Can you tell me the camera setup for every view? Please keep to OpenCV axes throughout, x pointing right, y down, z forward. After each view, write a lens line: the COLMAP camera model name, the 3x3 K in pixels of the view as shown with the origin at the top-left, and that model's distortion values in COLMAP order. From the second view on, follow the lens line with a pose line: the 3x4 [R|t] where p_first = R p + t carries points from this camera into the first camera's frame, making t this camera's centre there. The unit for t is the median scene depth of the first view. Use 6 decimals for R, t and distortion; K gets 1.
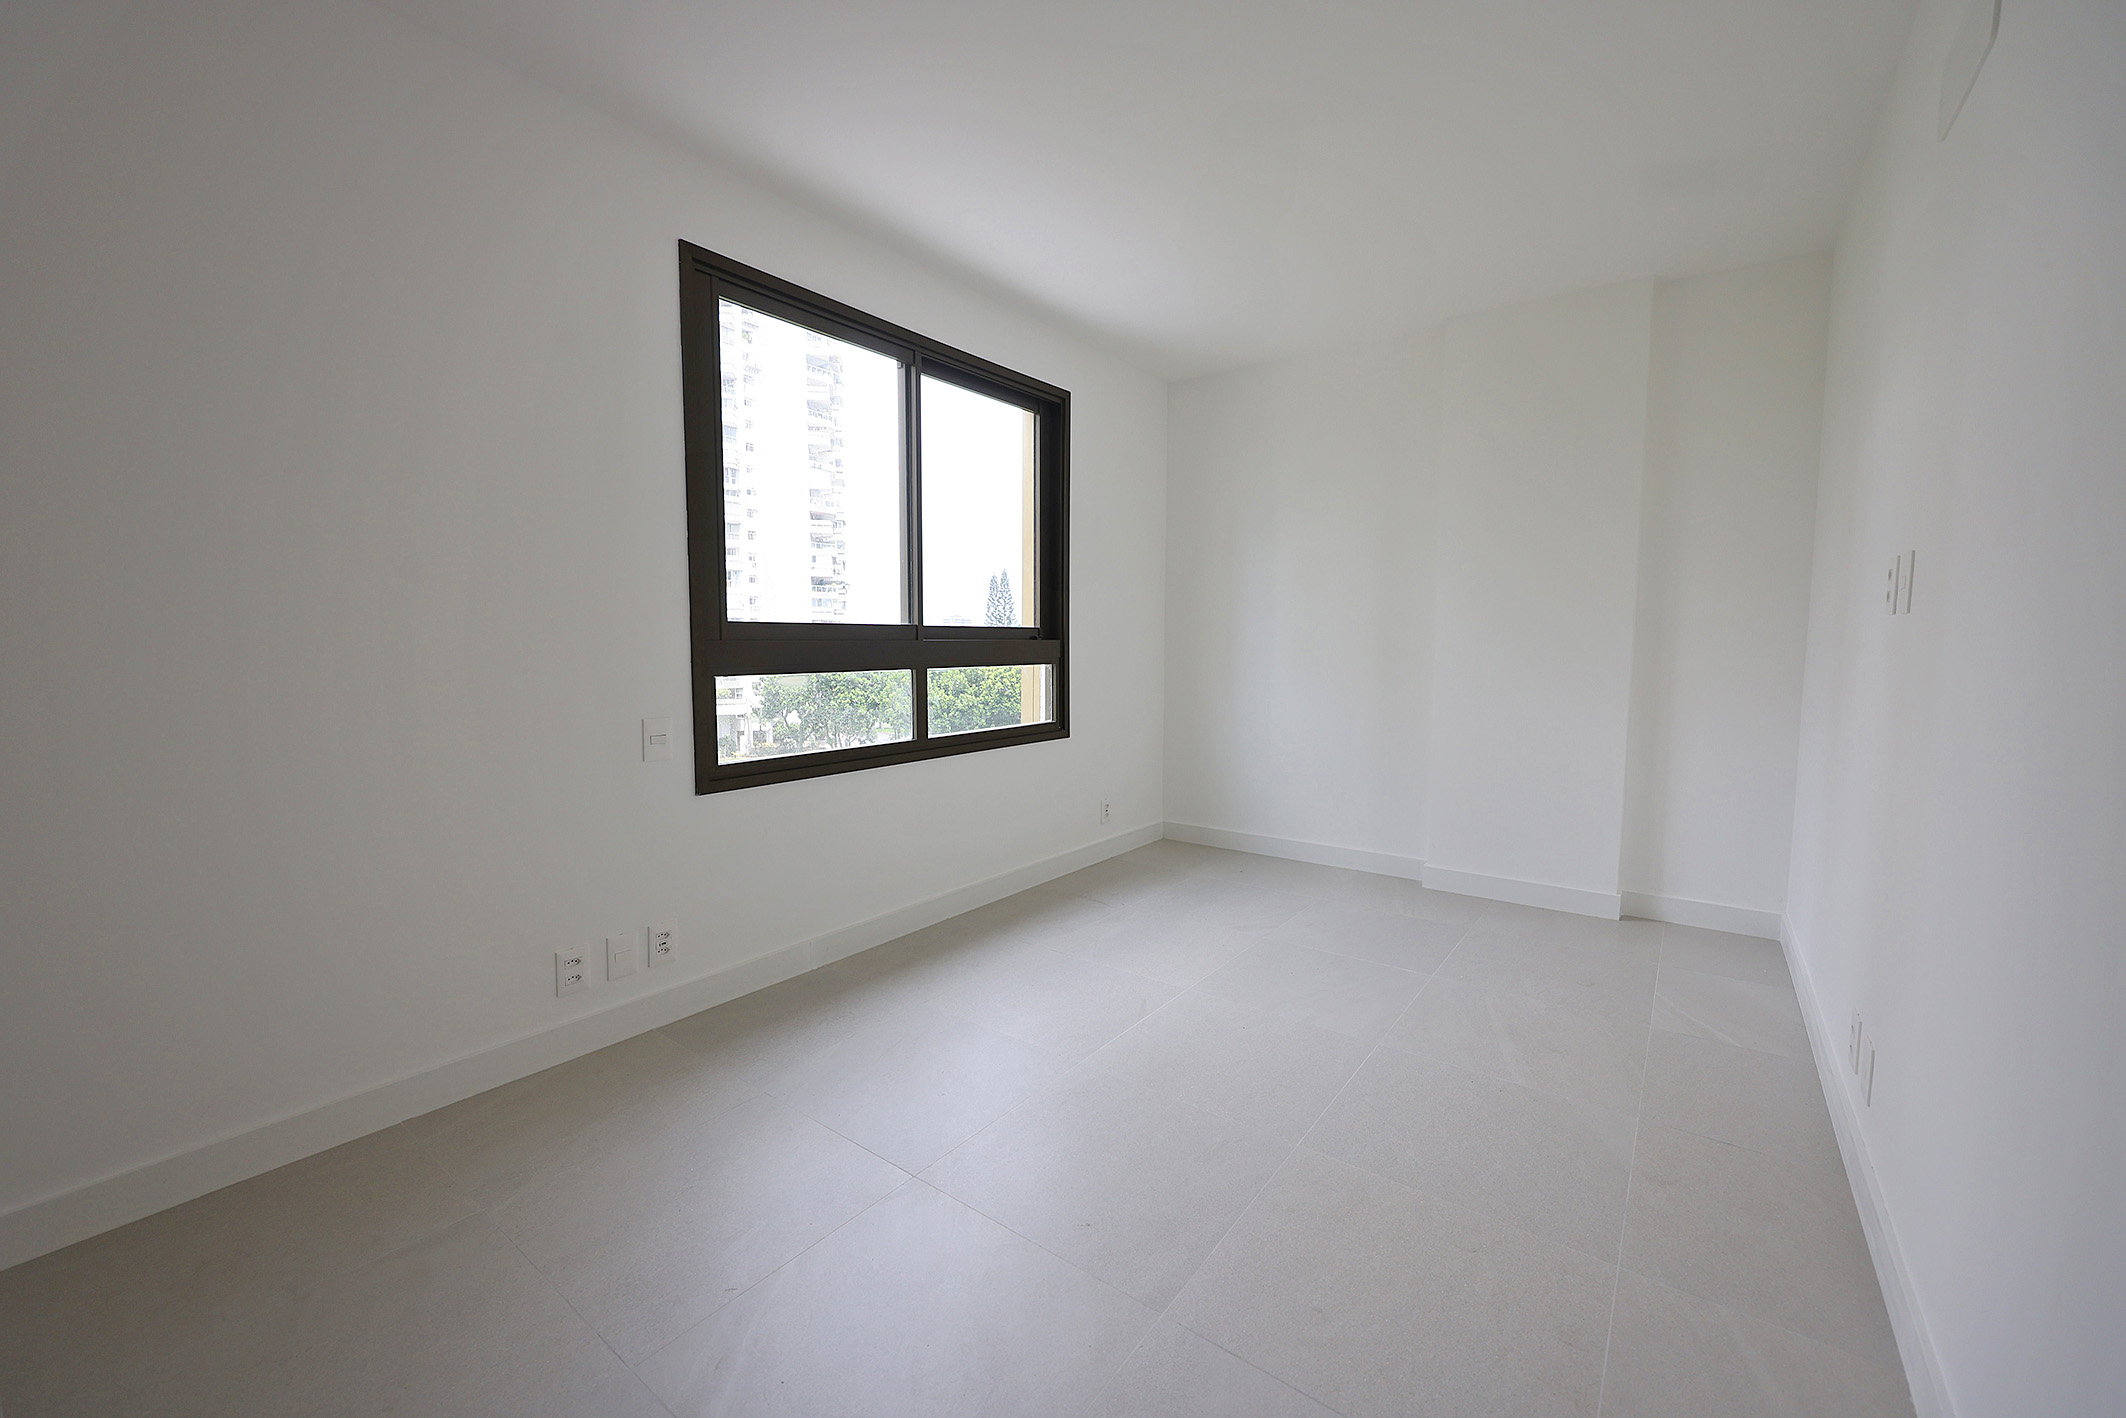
lens RADIAL K [[852.6, 0, 1064.1], [0, 852.6, 697.2], [0, 0, 1]] dist [-0.001081, -0.000026]
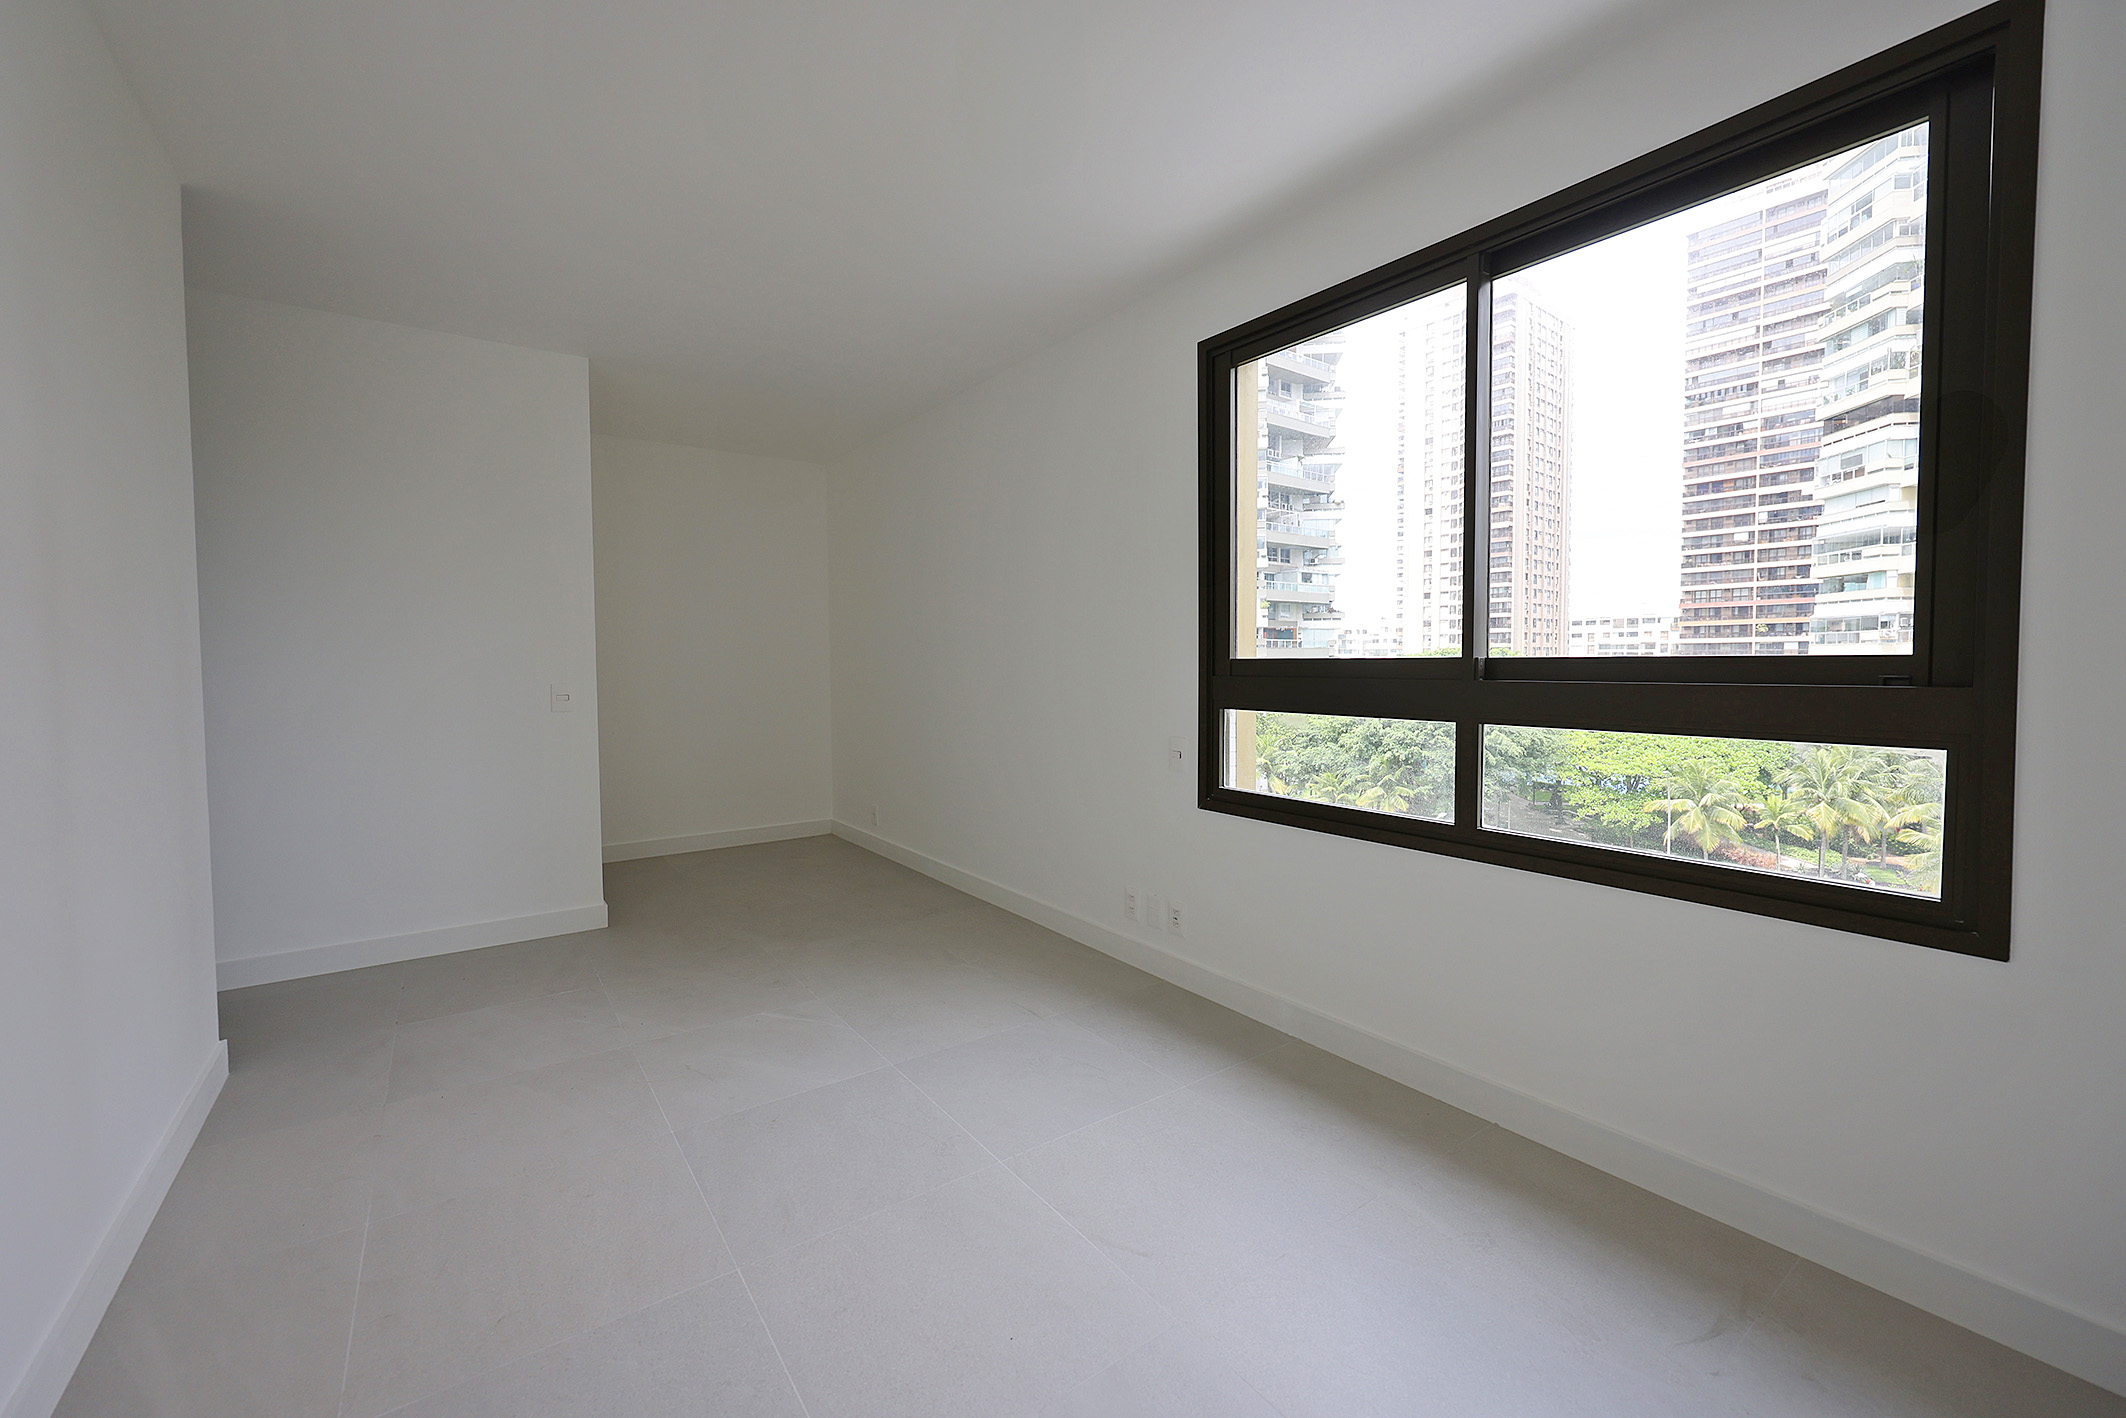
lens RADIAL K [[852.6, 0, 1053.6], [0, 852.6, 704.1], [0, 0, 1]] dist [-0.001081, -0.000026]
pose [[-0.304063, 0.044197, -0.951626, 0.598963], [-0.063900, 0.995727, 0.066662, -0.075272], [0.950506, 0.081078, -0.299940, 0.928337]]
